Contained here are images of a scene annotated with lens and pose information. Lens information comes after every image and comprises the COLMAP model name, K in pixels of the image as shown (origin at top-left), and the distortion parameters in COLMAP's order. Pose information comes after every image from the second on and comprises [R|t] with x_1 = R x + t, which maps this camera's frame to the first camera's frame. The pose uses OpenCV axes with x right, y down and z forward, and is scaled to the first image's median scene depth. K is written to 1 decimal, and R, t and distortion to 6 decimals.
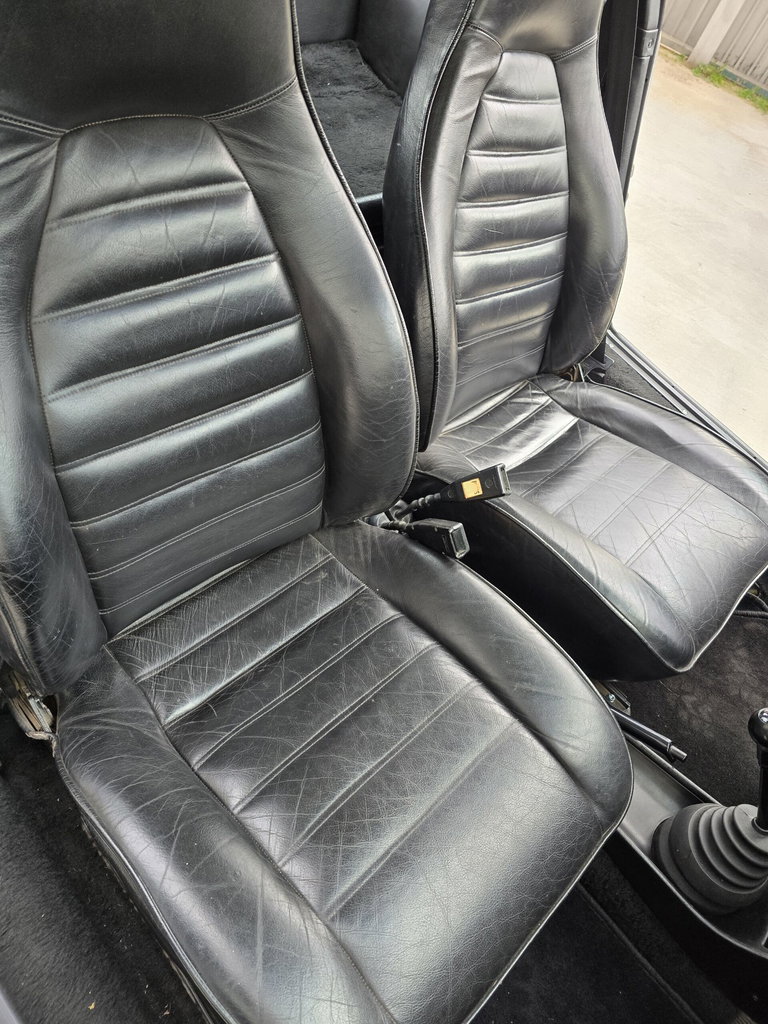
lens RADIAL K [[677.9, 0, 384.0], [0, 677.9, 512.0], [0, 0, 1]] dist [0.070402, -0.071591]
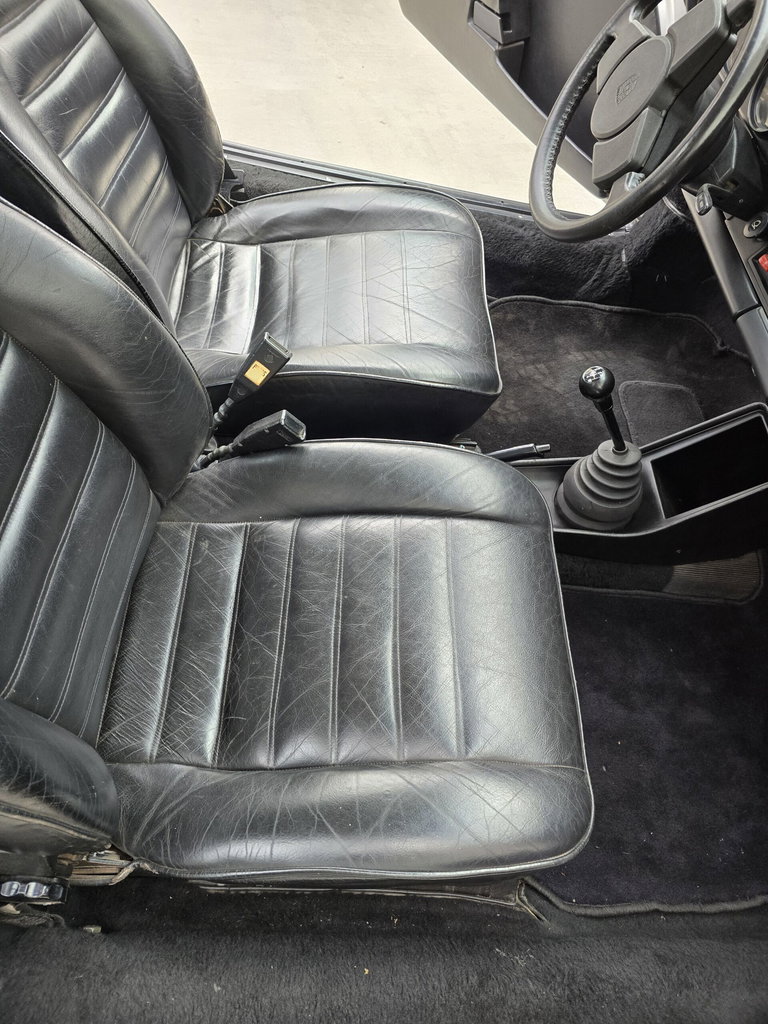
lens RADIAL K [[677.9, 0, 384.0], [0, 677.9, 512.0], [0, 0, 1]] dist [0.070402, -0.071591]
pose [[0.695587, -0.669268, 0.261227, -0.146324], [0.585242, 0.738739, 0.334300, -0.122341], [-0.416715, -0.079654, 0.905541, 0.040150]]
